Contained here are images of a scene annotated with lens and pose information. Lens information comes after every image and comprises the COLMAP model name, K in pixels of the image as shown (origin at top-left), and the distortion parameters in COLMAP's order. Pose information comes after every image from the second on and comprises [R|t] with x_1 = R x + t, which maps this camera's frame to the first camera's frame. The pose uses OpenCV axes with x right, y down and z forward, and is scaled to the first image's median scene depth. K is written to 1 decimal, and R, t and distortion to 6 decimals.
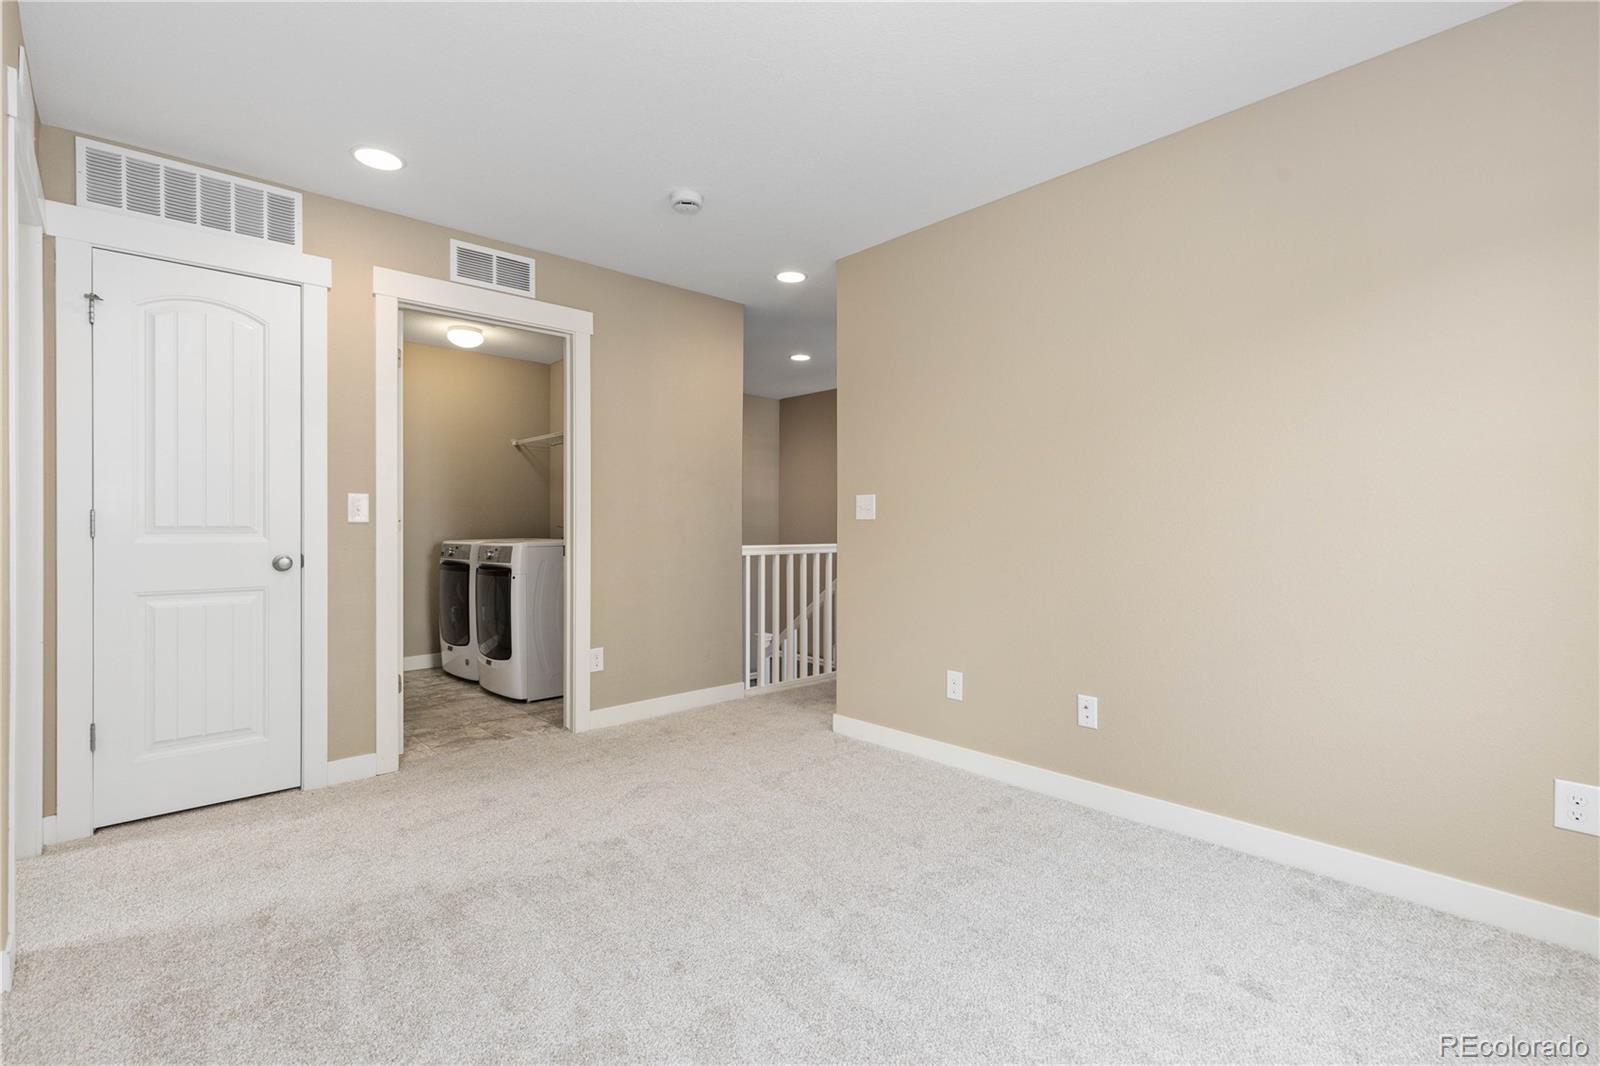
lens RADIAL K [[729.8, 0, 803.3], [0, 729.8, 526.0], [0, 0, 1]] dist [0.007138, -0.000315]
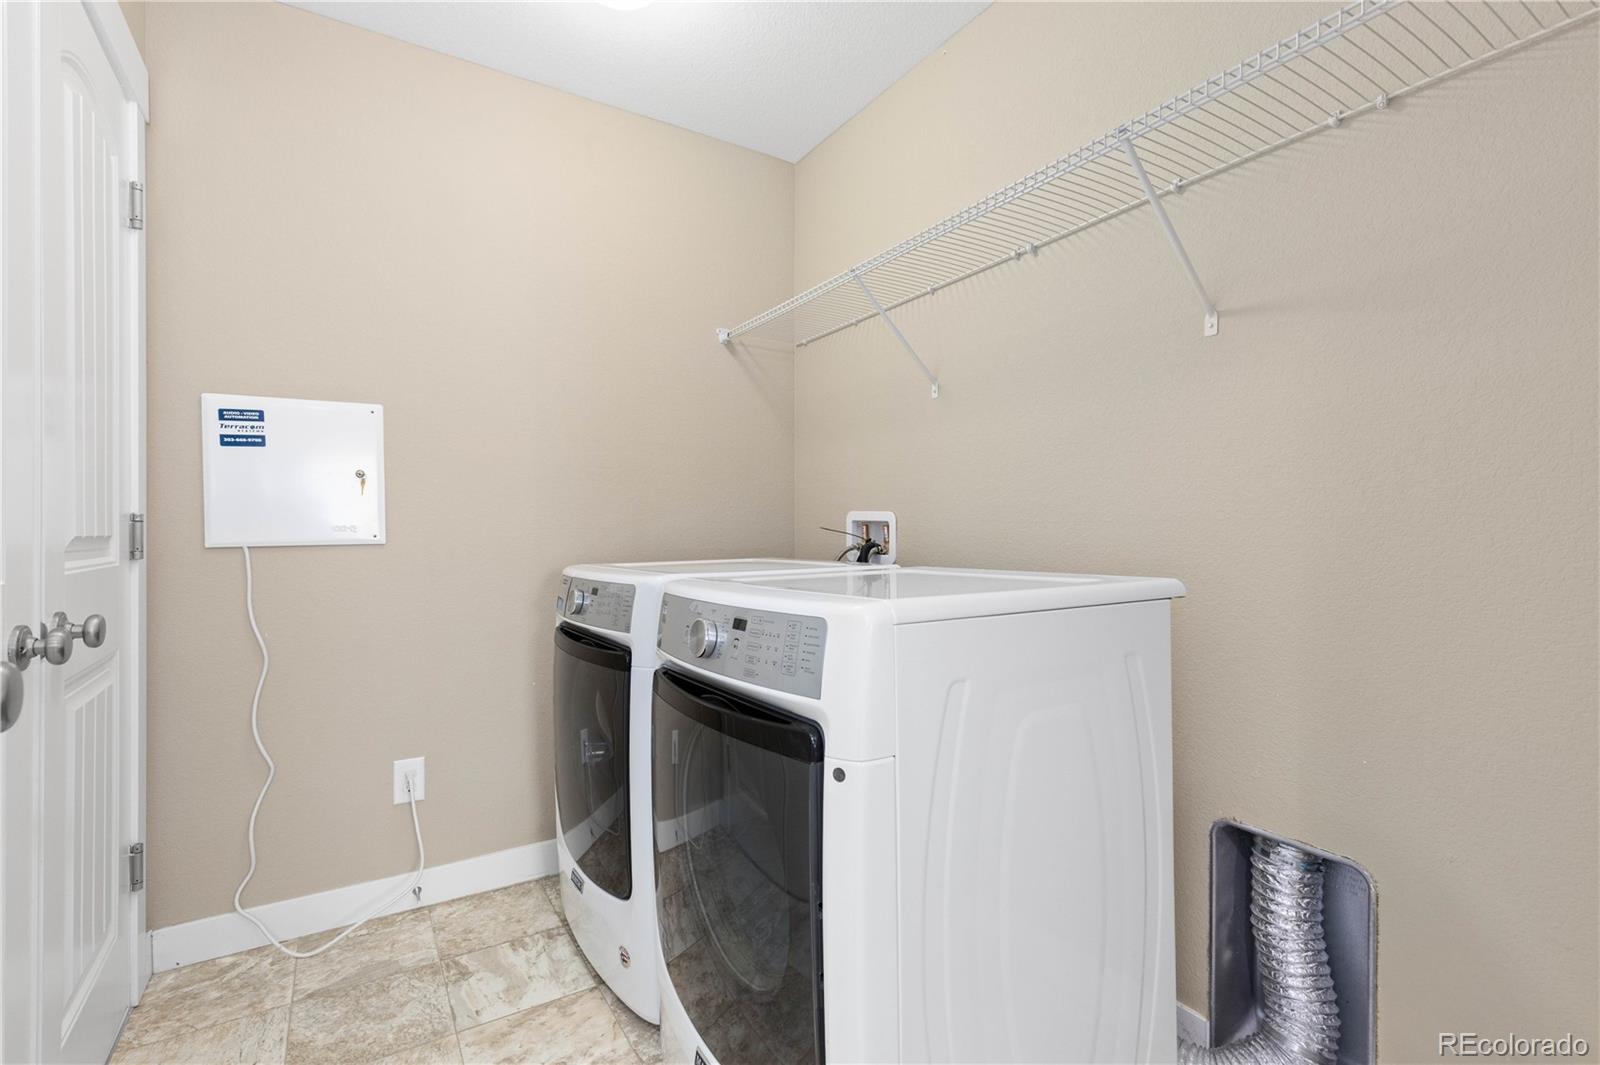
lens RADIAL K [[729.8, 0, 798.3], [0, 729.8, 528.8], [0, 0, 1]] dist [0.007138, -0.000315]
pose [[0.980145, -0.007946, -0.198123, -0.324452], [0.008075, 0.999967, -0.000154, 0.002675], [0.198118, -0.001449, 0.980177, 0.709430]]
